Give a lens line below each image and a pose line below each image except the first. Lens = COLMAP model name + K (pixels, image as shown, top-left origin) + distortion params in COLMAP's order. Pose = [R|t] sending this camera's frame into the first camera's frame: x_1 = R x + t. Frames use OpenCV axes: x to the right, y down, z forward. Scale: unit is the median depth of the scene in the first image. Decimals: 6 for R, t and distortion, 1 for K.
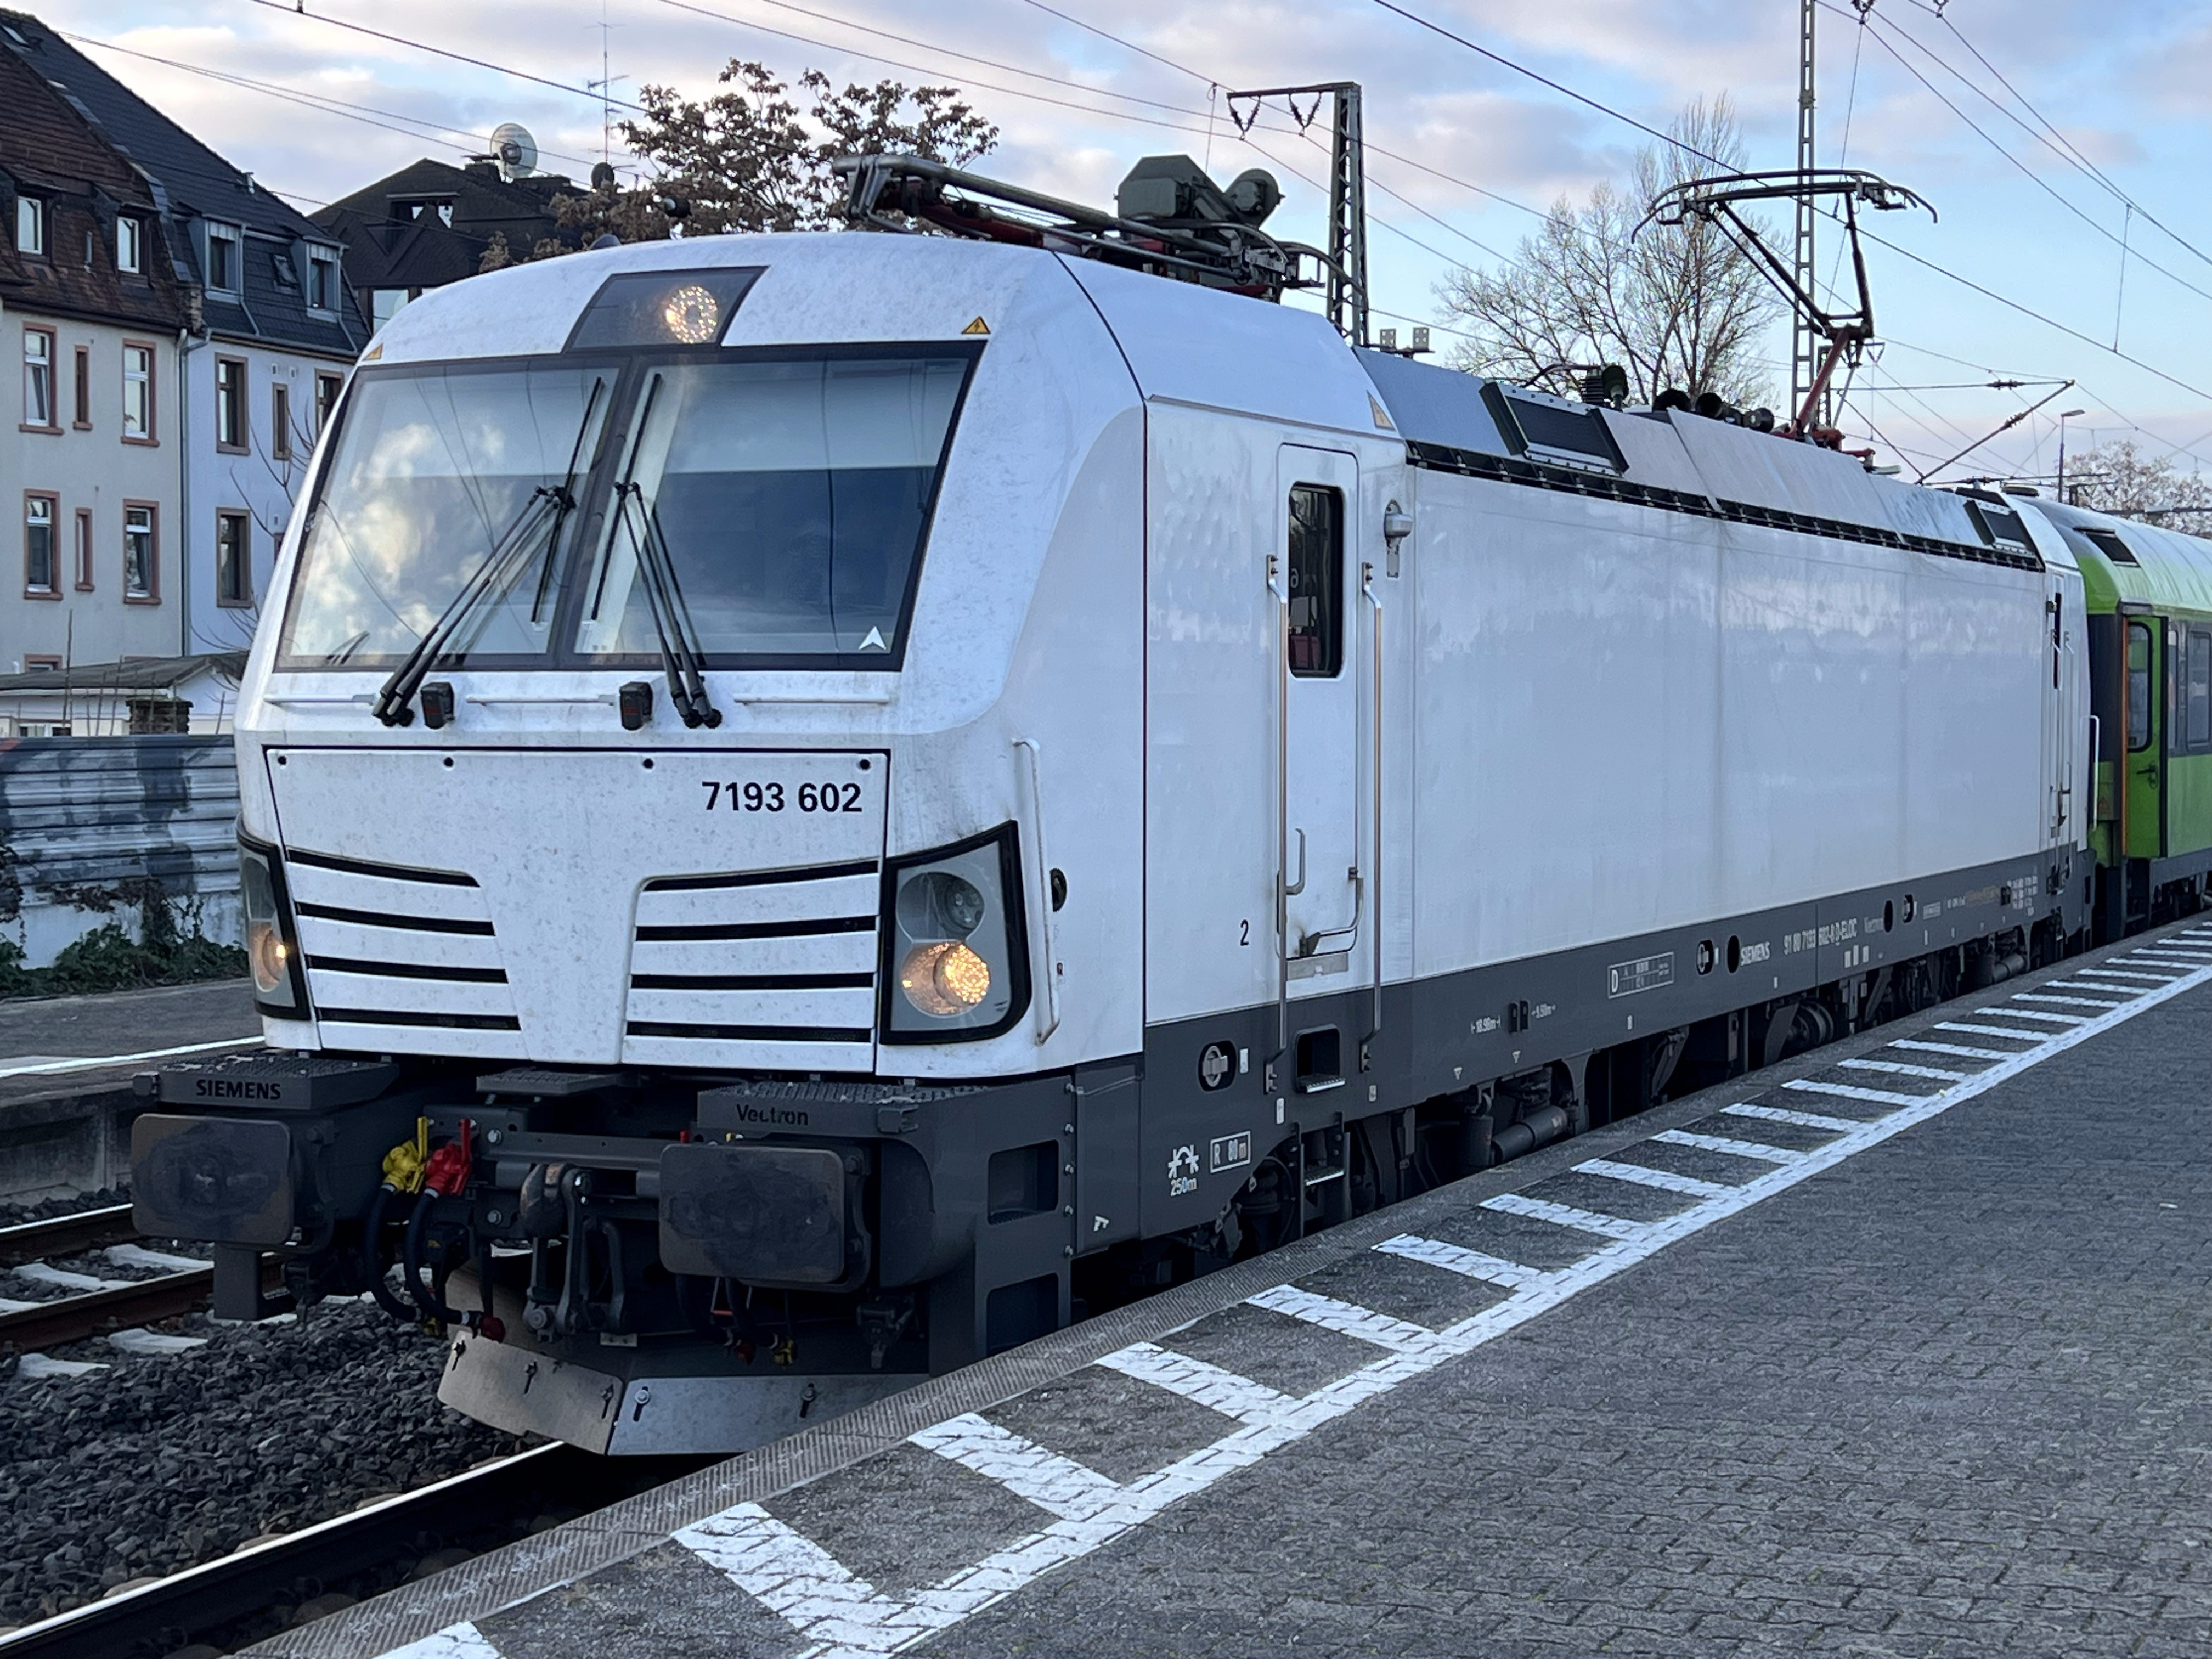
lens RADIAL K [[3639.3, 0, 1132.6], [0, 3639.3, 826.0], [0, 0, 1]] dist [0.262242, -1.028026]
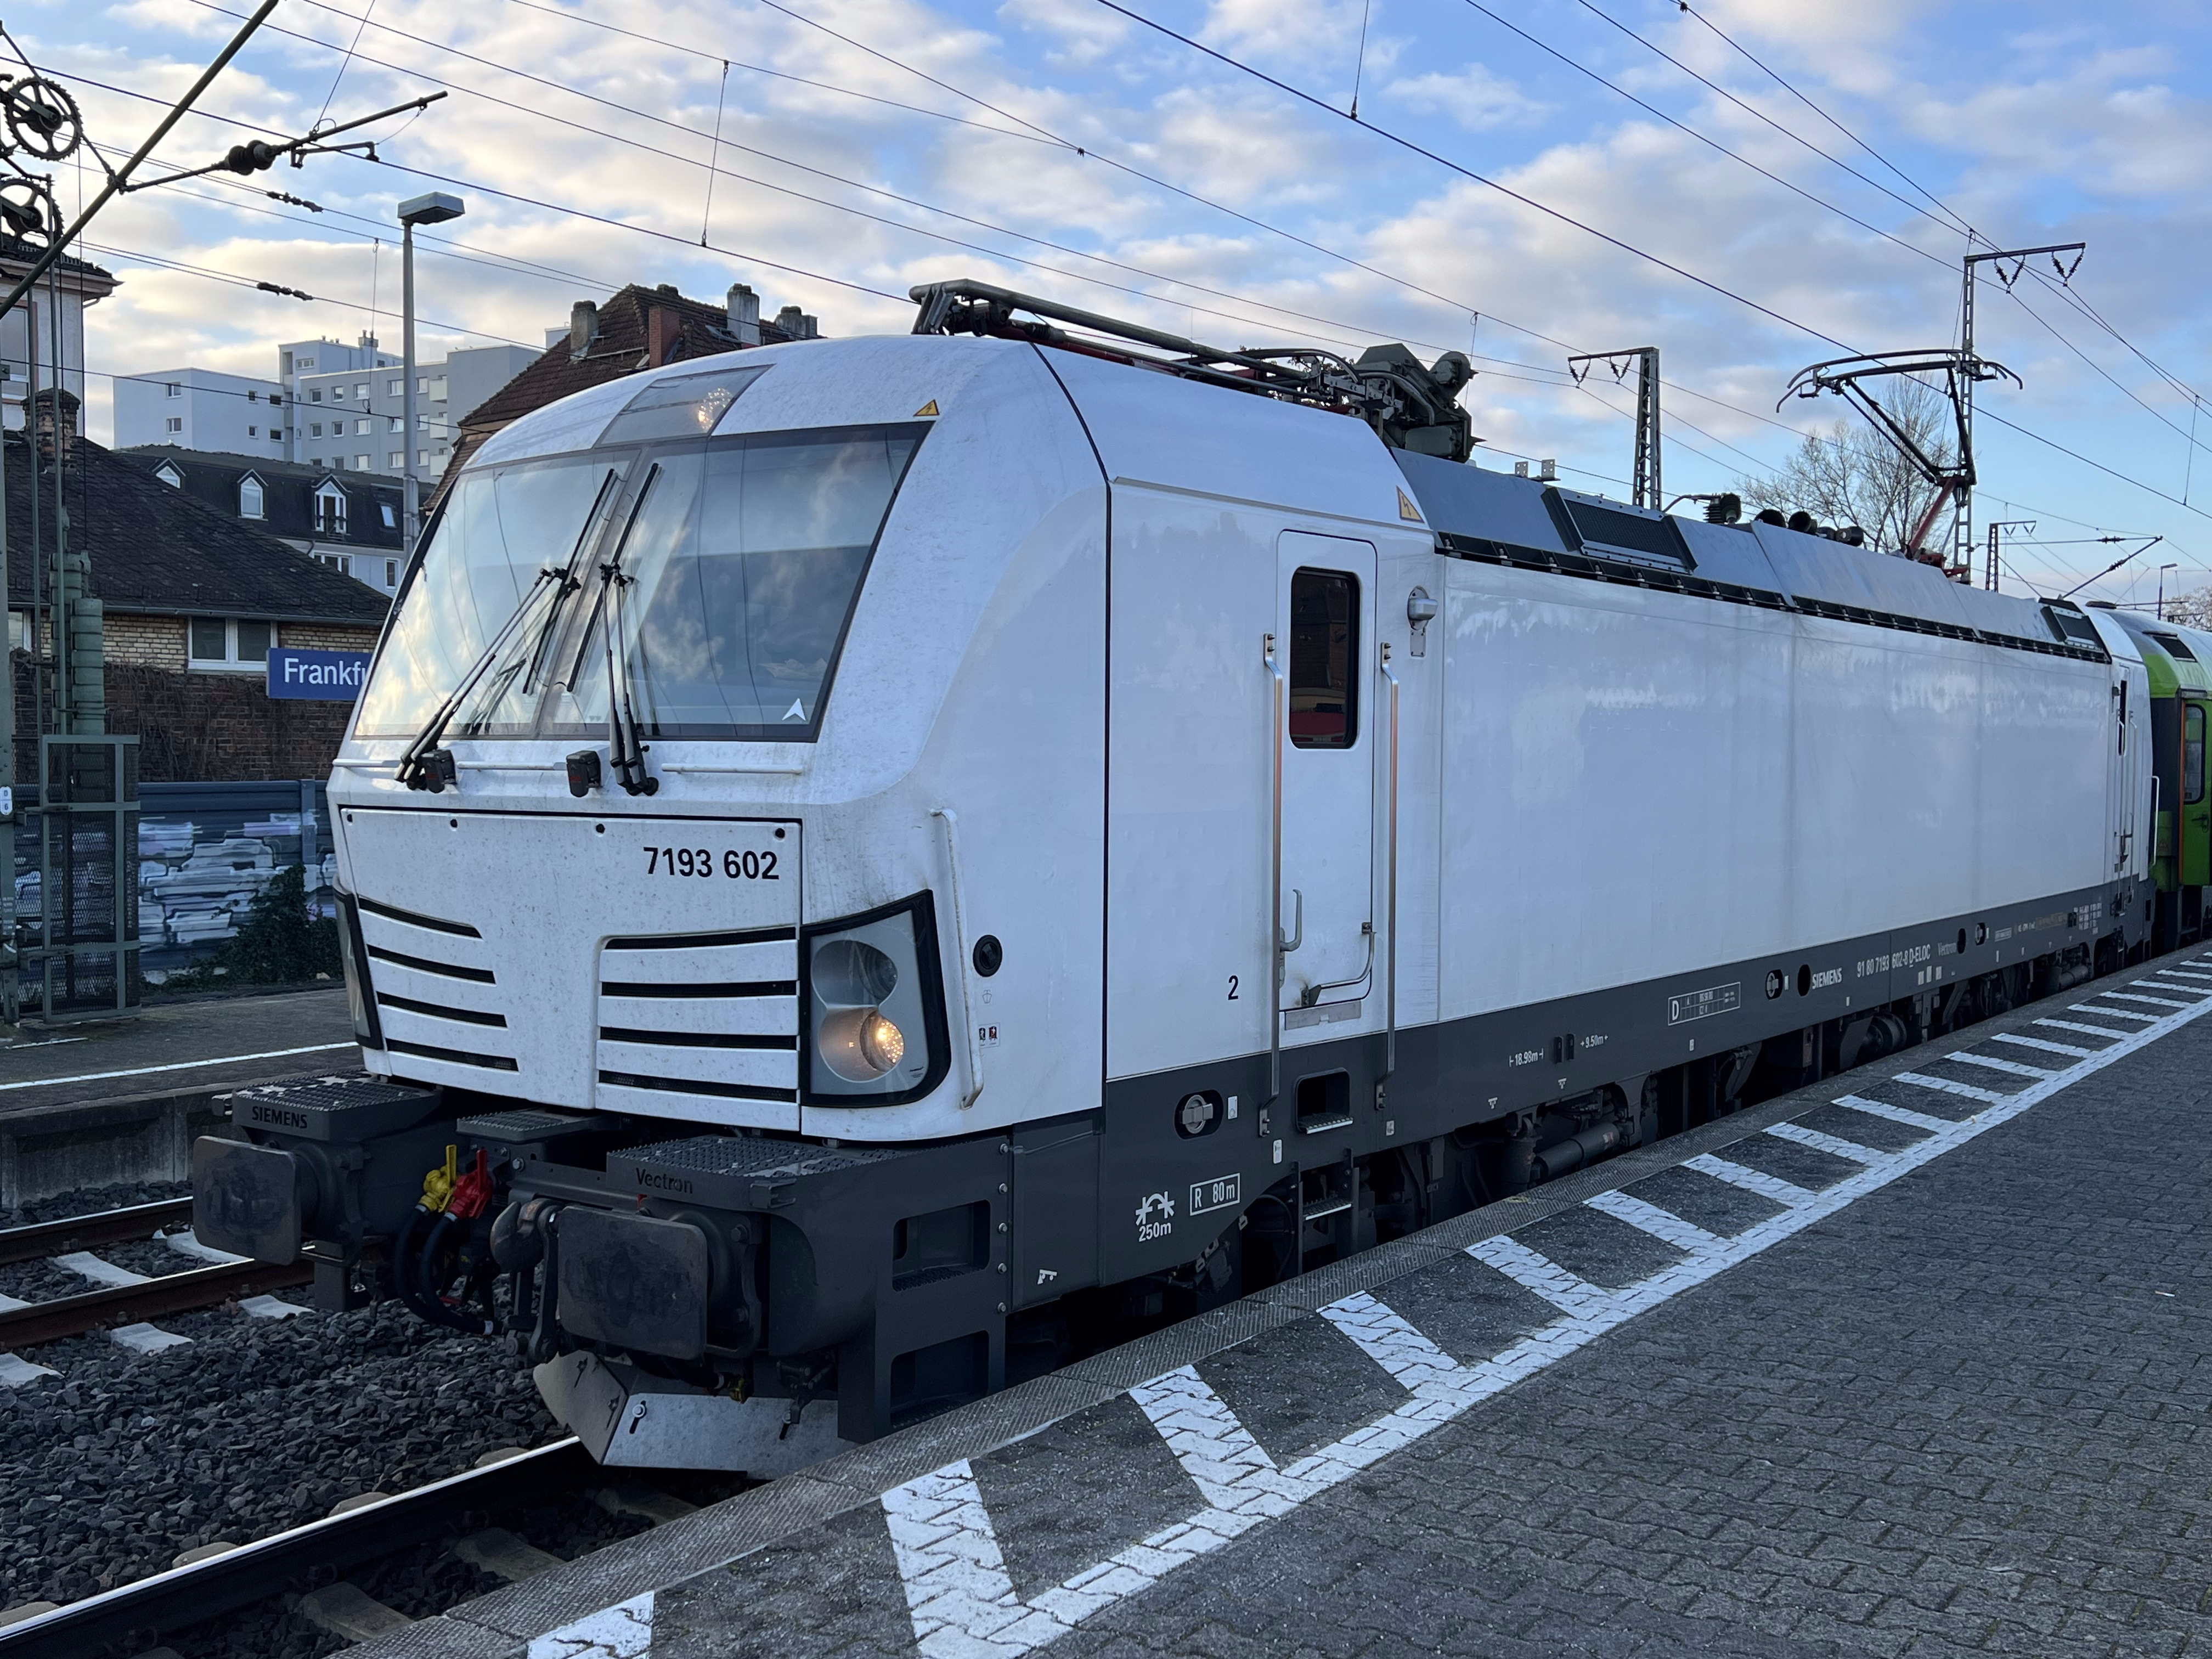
lens RADIAL K [[2193.3, 0, 1093.2], [0, 2193.3, 836.3], [0, 0, 1]] dist [0.149250, -0.346892]
pose [[0.979832, 0.013774, -0.199347, 0.115260], [-0.013054, 0.999903, 0.004929, -0.017258], [0.199395, -0.002227, 0.979917, 0.354279]]
